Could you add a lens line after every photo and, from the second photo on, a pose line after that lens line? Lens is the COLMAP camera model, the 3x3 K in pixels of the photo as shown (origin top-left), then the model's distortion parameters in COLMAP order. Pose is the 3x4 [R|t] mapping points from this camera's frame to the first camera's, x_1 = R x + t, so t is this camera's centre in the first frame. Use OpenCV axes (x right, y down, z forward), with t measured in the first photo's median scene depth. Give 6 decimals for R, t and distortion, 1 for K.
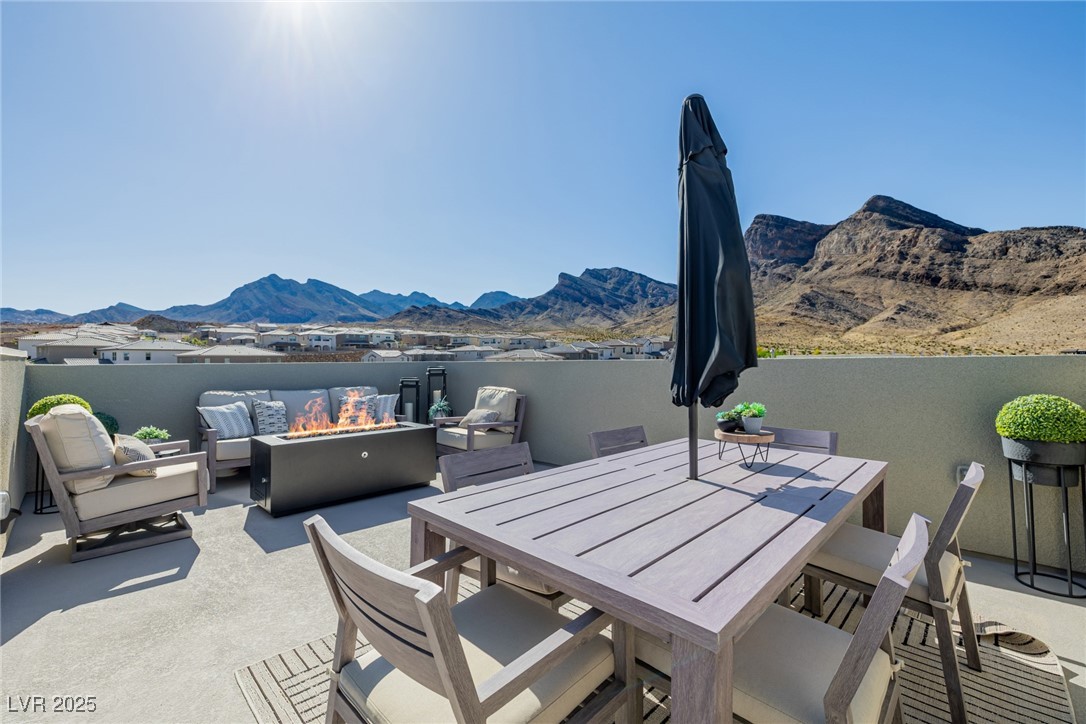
lens RADIAL K [[455.4, 0, 535.2], [0, 455.4, 358.1], [0, 0, 1]] dist [0.001559, -0.000007]
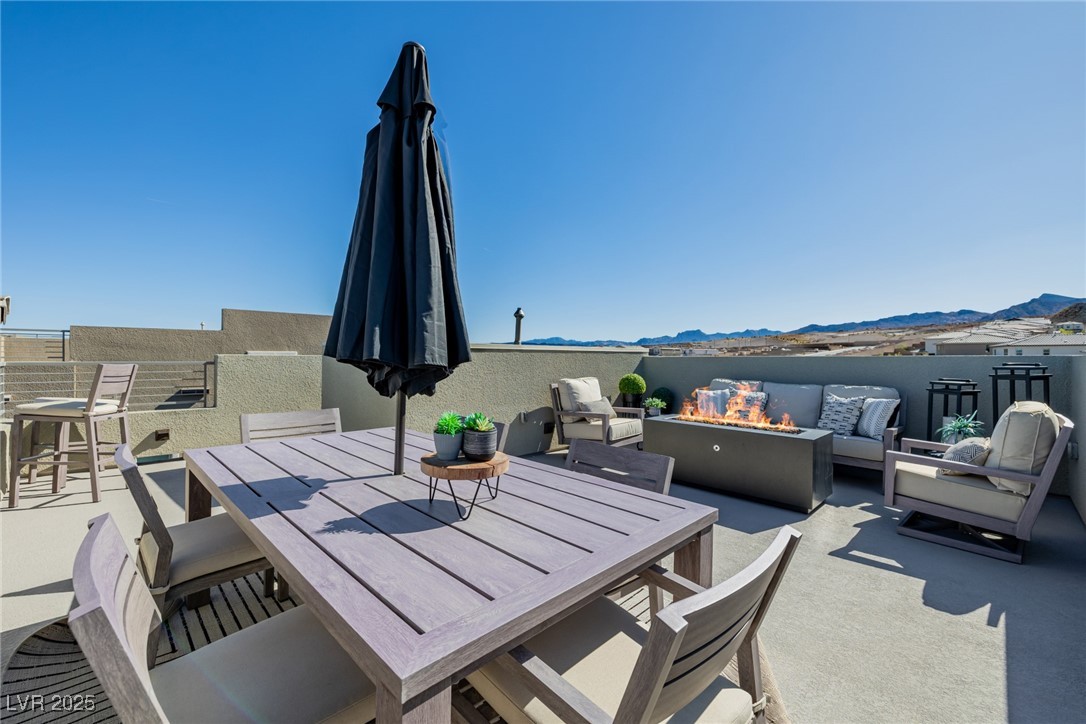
lens RADIAL K [[455.4, 0, 535.2], [0, 455.4, 358.1], [0, 0, 1]] dist [0.001559, -0.000007]
pose [[-0.009463, 0.005507, -0.999940, 0.559178], [0.000366, 0.999985, 0.005504, 0.011460], [0.999955, -0.000314, -0.009465, 0.567750]]
